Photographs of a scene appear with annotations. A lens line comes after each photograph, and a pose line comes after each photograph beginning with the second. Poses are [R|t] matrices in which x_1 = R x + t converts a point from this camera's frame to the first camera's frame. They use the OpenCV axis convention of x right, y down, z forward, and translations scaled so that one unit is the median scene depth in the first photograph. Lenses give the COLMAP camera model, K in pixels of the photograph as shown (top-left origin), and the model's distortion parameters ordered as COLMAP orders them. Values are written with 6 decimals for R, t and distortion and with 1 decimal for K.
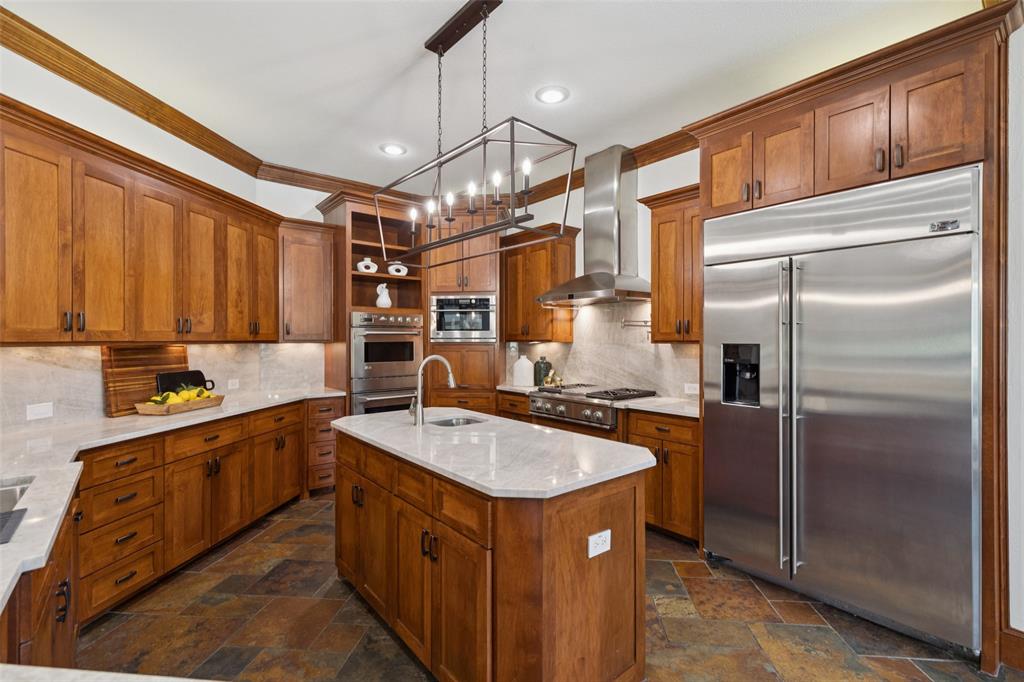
lens RADIAL K [[462.7, 0, 514.8], [0, 462.7, 340.4], [0, 0, 1]] dist [0.004323, -0.000160]
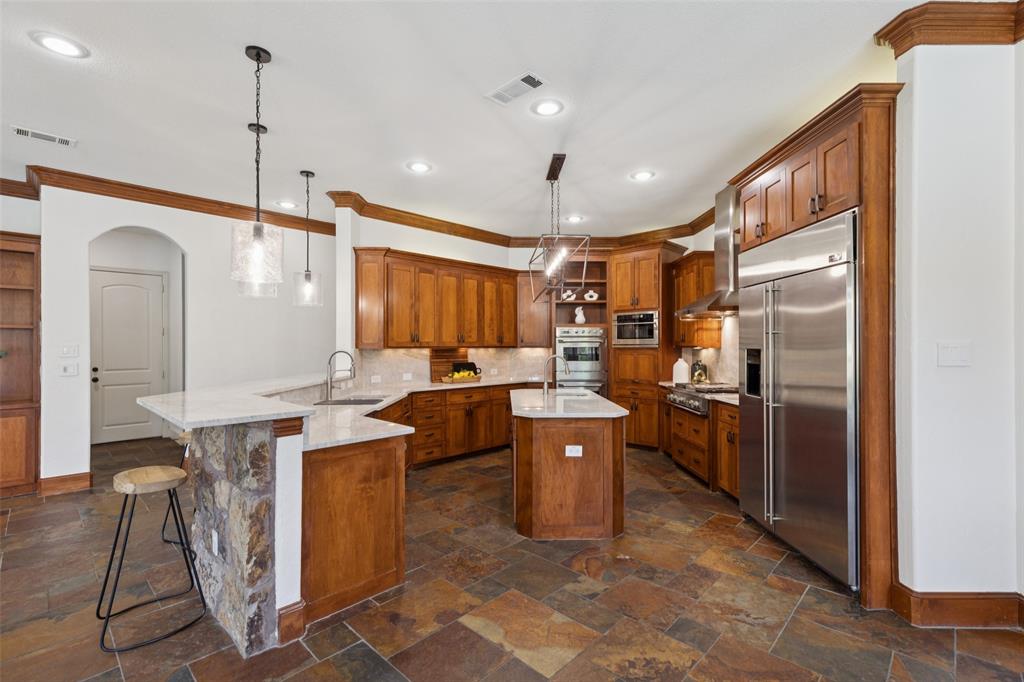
lens RADIAL K [[462.7, 0, 514.8], [0, 462.7, 340.4], [0, 0, 1]] dist [0.004323, -0.000160]
pose [[0.780804, -0.007547, -0.624731, 0.619868], [-0.000831, 0.999914, -0.013119, 0.001746], [0.624776, 0.010763, 0.780730, -0.342861]]
